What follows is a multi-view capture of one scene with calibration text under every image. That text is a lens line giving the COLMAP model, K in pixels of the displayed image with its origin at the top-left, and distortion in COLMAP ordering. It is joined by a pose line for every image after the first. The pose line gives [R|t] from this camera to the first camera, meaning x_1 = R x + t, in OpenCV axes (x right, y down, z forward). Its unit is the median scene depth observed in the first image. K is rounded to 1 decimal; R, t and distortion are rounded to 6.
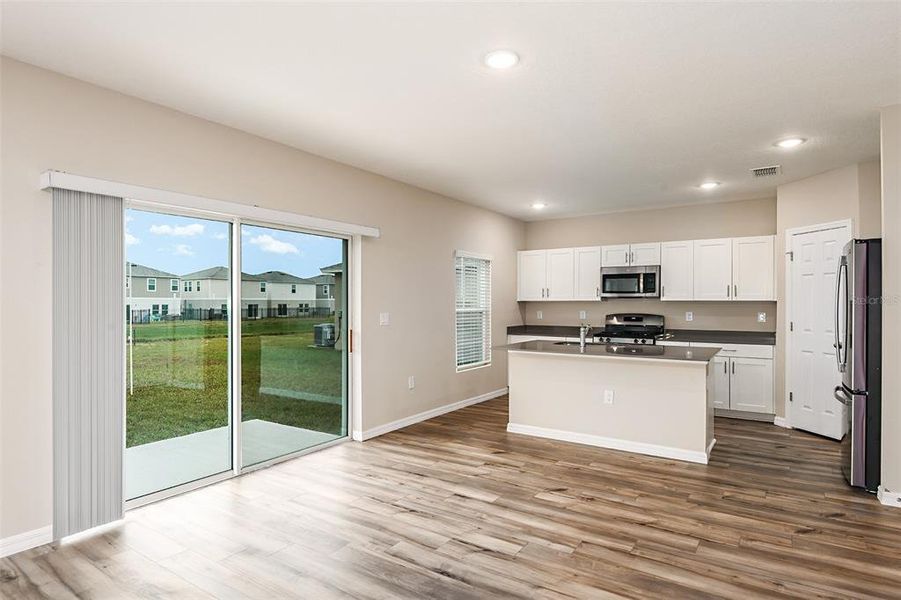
lens RADIAL K [[498.1, 0, 453.0], [0, 498.1, 303.2], [0, 0, 1]] dist [0.022783, -0.030456]
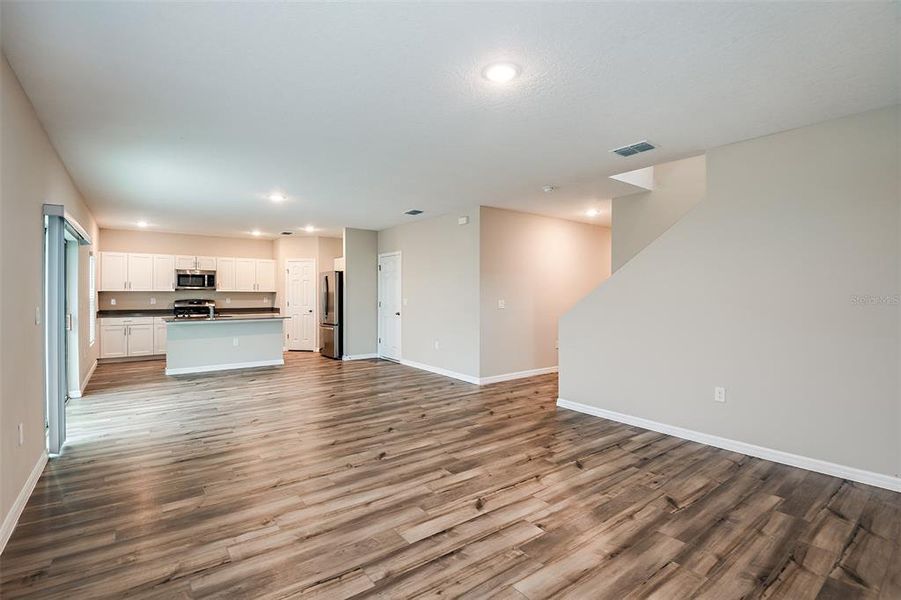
lens RADIAL K [[417.8, 0, 449.4], [0, 417.8, 290.6], [0, 0, 1]] dist [-0.000836, -0.020314]
pose [[0.330625, 0.005434, 0.943747, -0.777031], [-0.001071, 0.999985, -0.005383, -0.001842], [-0.943762, 0.000769, 0.330626, -0.251378]]
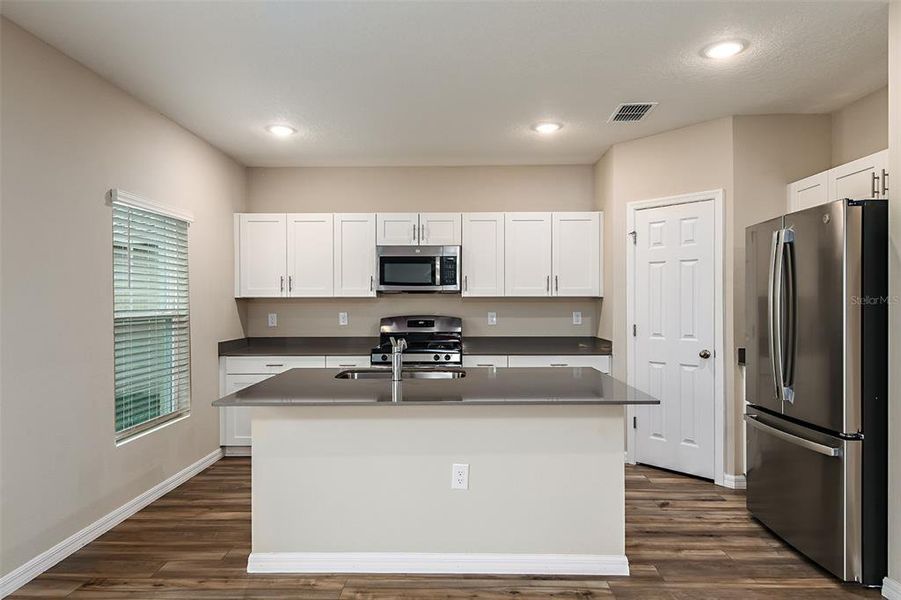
lens RADIAL K [[552.2, 0, 451.2], [0, 552.2, 306.7], [0, 0, 1]] dist [0.028640, -0.000672]
pose [[0.845141, -0.009530, 0.534458, -0.008650], [0.004210, 0.999929, 0.011172, 0.000369], [-0.534526, -0.007192, 0.845121, 0.424687]]
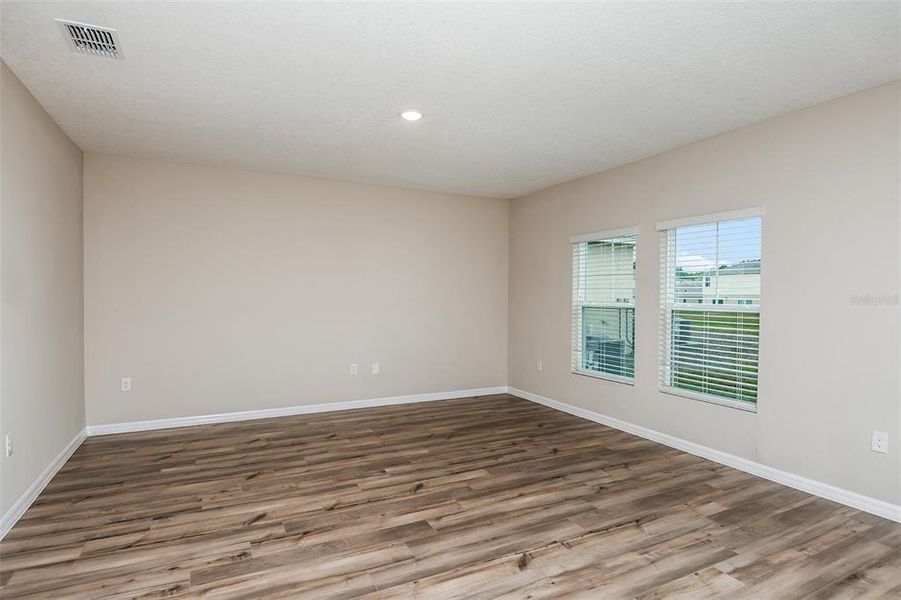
lens RADIAL K [[482.8, 0, 451.7], [0, 482.8, 310.8], [0, 0, 1]] dist [0.021652, -0.032638]
pose [[-0.493958, 0.021024, -0.869232, 0.191363], [-0.007659, 0.999564, 0.028529, 0.001618], [0.869452, 0.020750, -0.493581, 0.206923]]
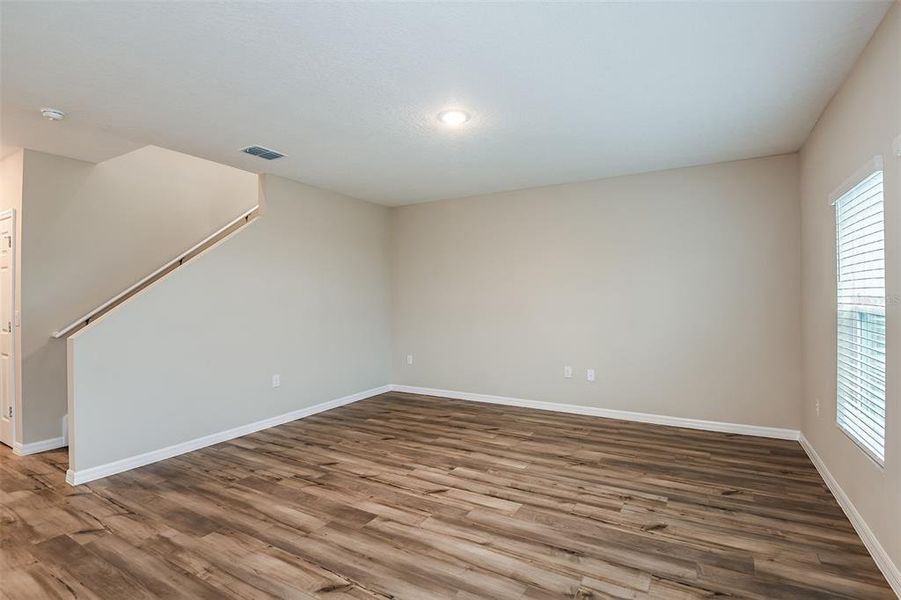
lens RADIAL K [[438.1, 0, 450.5], [0, 438.1, 300.0], [0, 0, 1]] dist [0.008463, -0.023644]
pose [[-0.998224, 0.003643, -0.059456, -0.296063], [0.003293, 0.999977, 0.005990, -0.000498], [0.059476, 0.005783, -0.998213, 0.419515]]
